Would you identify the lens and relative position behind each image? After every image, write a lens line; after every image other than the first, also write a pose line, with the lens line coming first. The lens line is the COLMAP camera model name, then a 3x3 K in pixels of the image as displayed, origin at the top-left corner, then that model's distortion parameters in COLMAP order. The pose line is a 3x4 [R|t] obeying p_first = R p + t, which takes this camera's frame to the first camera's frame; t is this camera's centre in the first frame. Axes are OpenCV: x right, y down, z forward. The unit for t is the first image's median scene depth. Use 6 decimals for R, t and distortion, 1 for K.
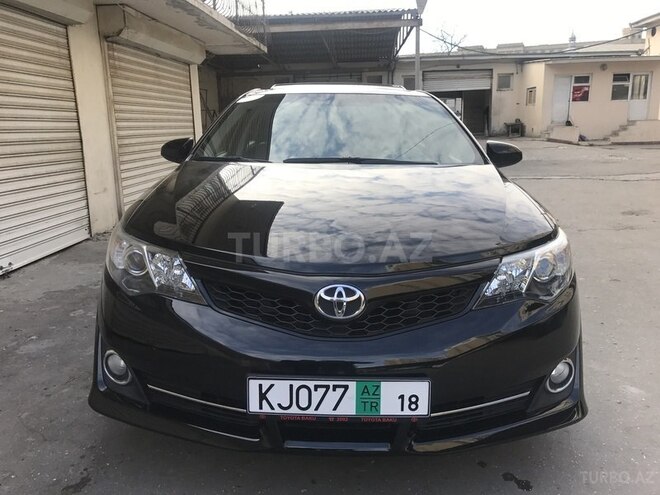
lens RADIAL K [[544.7, 0, 327.3], [0, 544.7, 244.7], [0, 0, 1]] dist [0.009733, -0.000663]
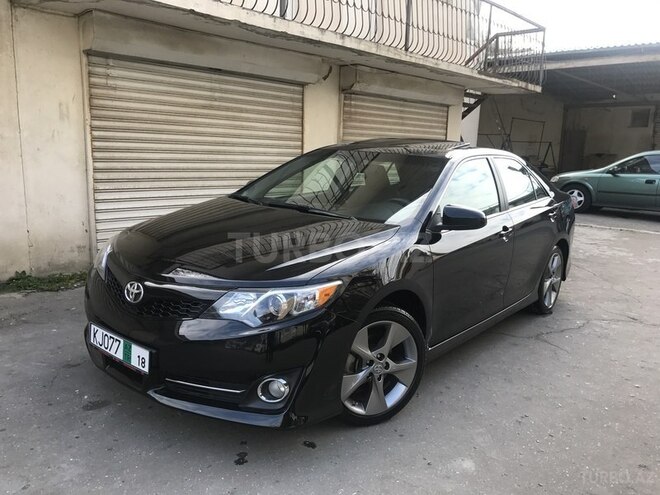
lens RADIAL K [[541.7, 0, 326.8], [0, 541.7, 248.8], [0, 0, 1]] dist [0.001910, -0.002005]
pose [[0.787510, 0.156379, -0.596132, 0.230204], [-0.177853, 0.983785, 0.023121, -0.026136], [0.590081, 0.087816, 0.802554, 0.003519]]
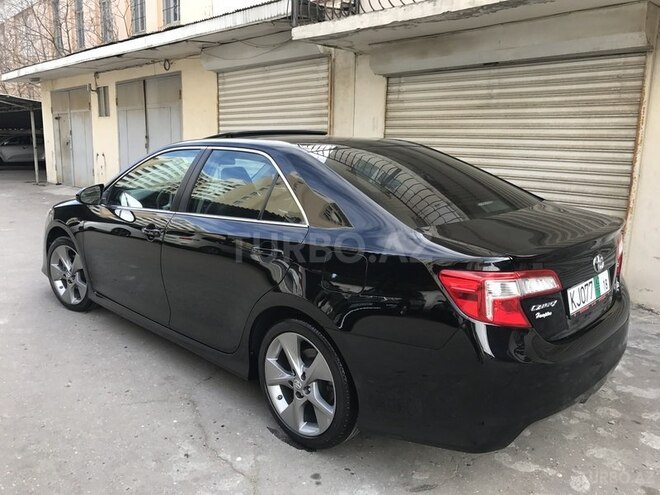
lens RADIAL K [[541.7, 0, 326.8], [0, 541.7, 248.8], [0, 0, 1]] dist [0.001910, -0.002005]
pose [[-0.681534, 0.147813, -0.716702, 0.270618], [-0.163031, 0.924104, 0.345618, -0.179861], [0.713395, 0.352395, -0.605711, 0.690186]]
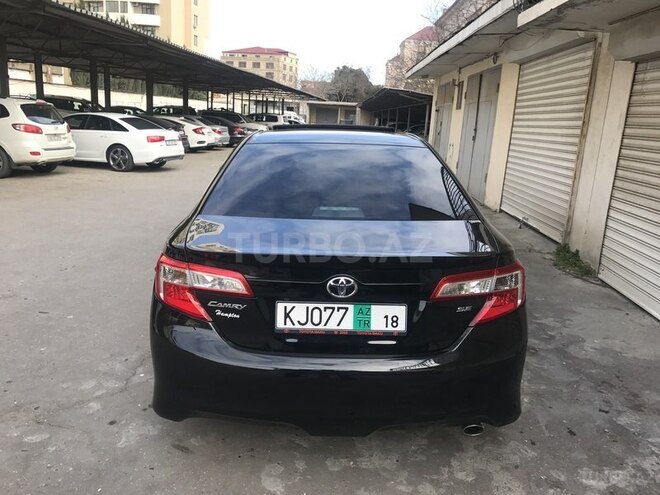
lens RADIAL K [[540.5, 0, 326.2], [0, 540.5, 248.2], [0, 0, 1]] dist [0.012849, -0.007191]
pose [[-0.999038, -0.025400, -0.035755, 0.026812], [-0.038520, 0.897955, 0.438399, -0.214166], [0.020971, 0.439354, -0.898069, 0.810122]]
